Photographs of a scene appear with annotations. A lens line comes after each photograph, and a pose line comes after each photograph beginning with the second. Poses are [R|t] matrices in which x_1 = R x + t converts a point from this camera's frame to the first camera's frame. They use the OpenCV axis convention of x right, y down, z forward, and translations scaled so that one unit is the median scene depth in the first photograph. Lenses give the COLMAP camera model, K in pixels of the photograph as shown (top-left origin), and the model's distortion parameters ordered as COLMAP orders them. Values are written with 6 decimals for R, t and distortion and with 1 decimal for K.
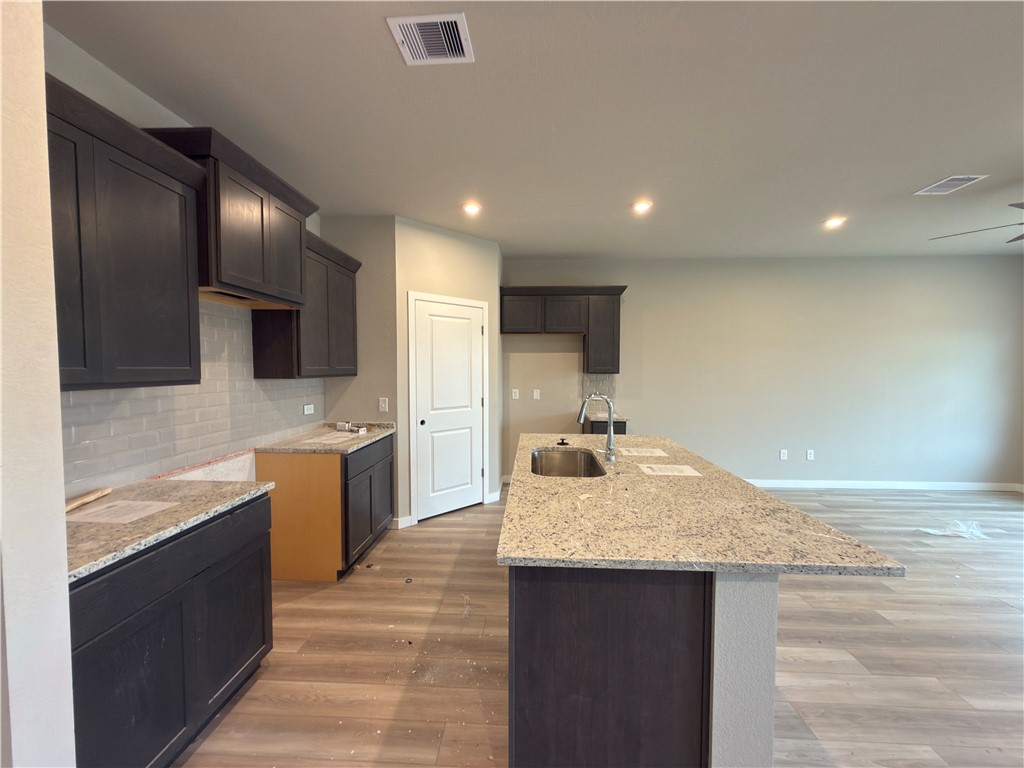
lens RADIAL K [[405.7, 0, 513.8], [0, 405.7, 383.9], [0, 0, 1]] dist [-0.000689, 0.000691]
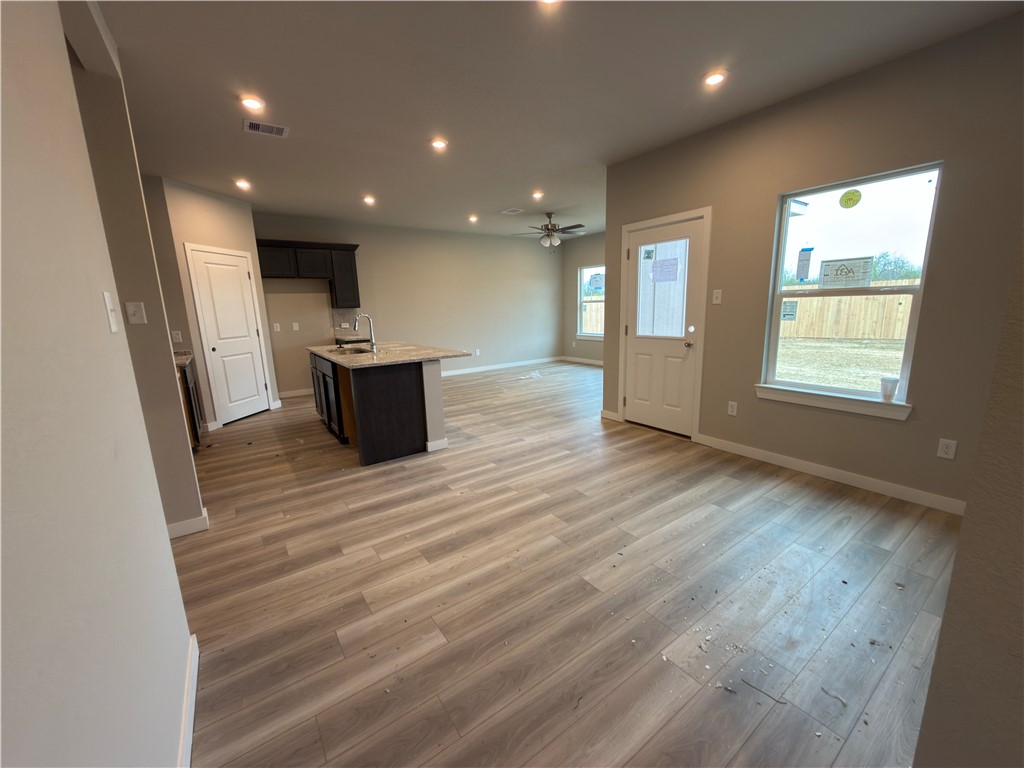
lens RADIAL K [[405.7, 0, 512.5], [0, 405.7, 382.9], [0, 0, 1]] dist [-0.000689, 0.000691]
pose [[0.786692, -0.142230, 0.600738, -0.274551], [0.057884, 0.985806, 0.157597, 0.053079], [-0.614626, -0.089207, 0.783758, -0.606000]]
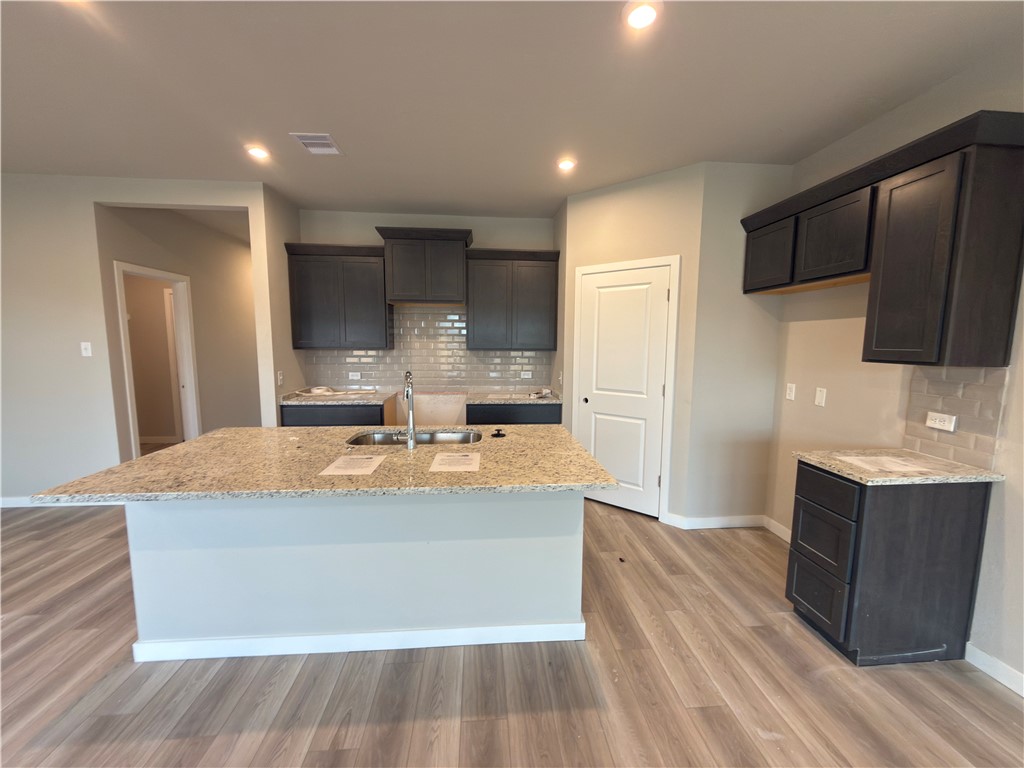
lens RADIAL K [[405.7, 0, 512.9], [0, 405.7, 386.3], [0, 0, 1]] dist [-0.000689, 0.000691]
pose [[0.134890, 0.110269, -0.984706, 0.733346], [-0.050160, 0.993274, 0.104357, -0.033361], [0.989590, 0.035316, 0.139514, 0.708480]]
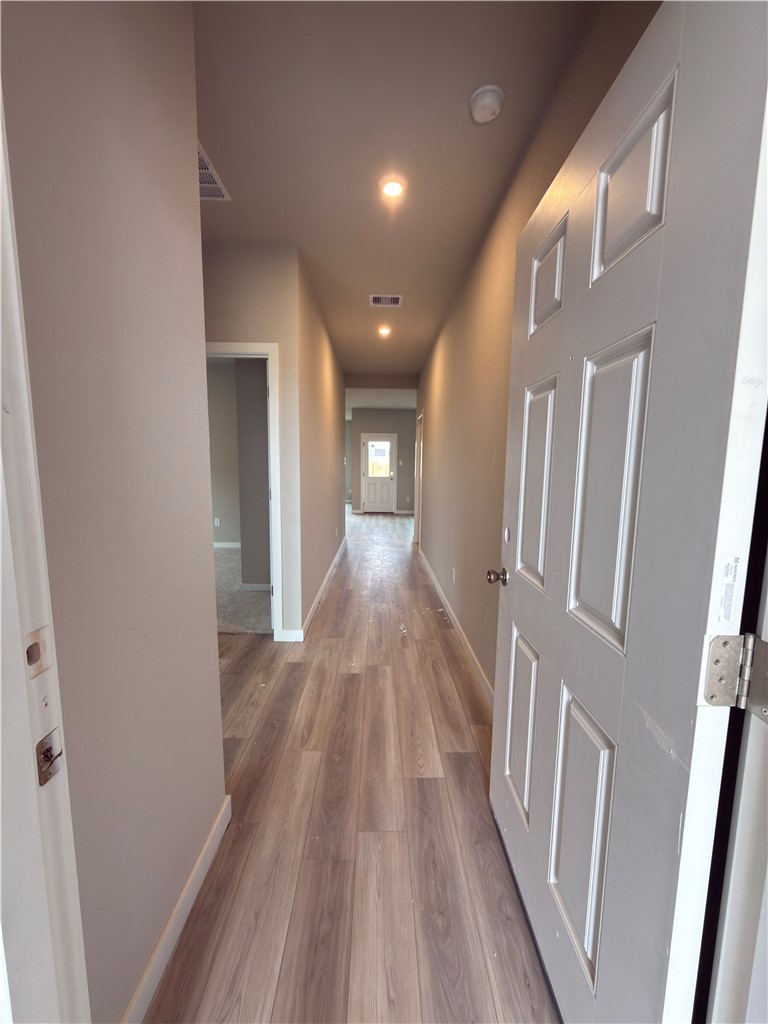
lens RADIAL K [[405.7, 0, 384.7], [0, 405.7, 512.4], [0, 0, 1]] dist [-0.000689, 0.000691]
pose [[-0.050114, -0.124178, 0.990994, -2.228255], [0.031675, 0.991544, 0.125849, 0.014146], [-0.998241, 0.037696, -0.045757, 0.134299]]
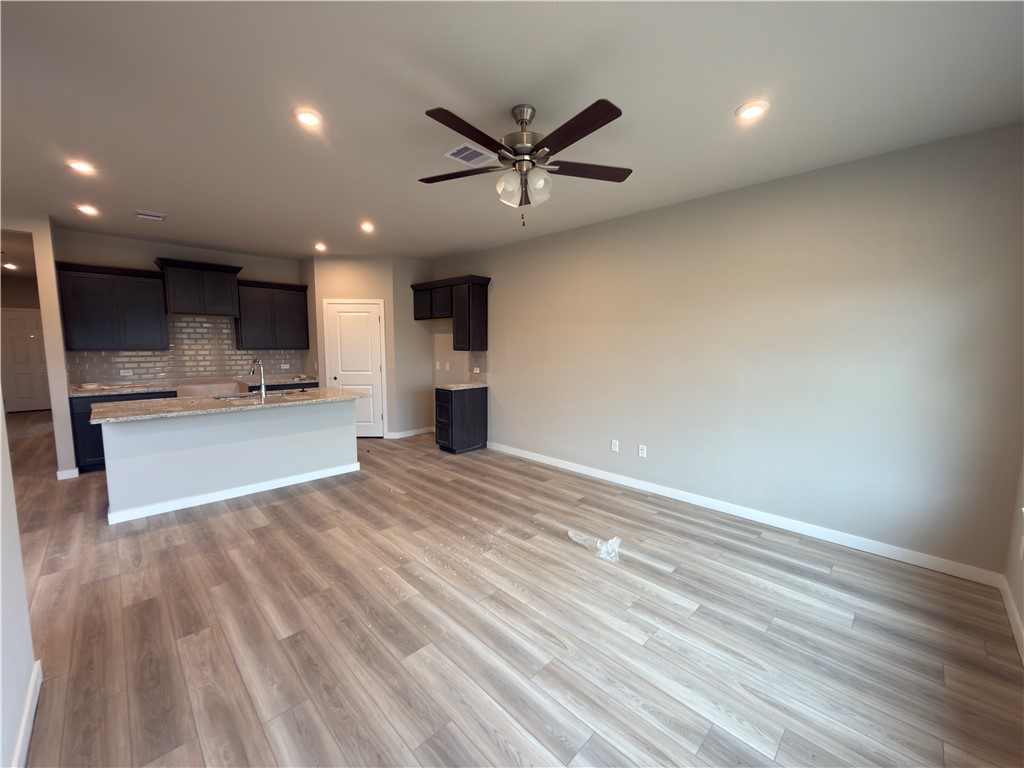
lens RADIAL K [[405.7, 0, 511.2], [0, 405.7, 382.9], [0, 0, 1]] dist [-0.000689, 0.000691]
pose [[0.740884, 0.065440, -0.668437, 1.444166], [-0.031568, 0.997535, 0.062669, -0.012677], [0.670891, -0.025329, 0.741124, 0.267730]]
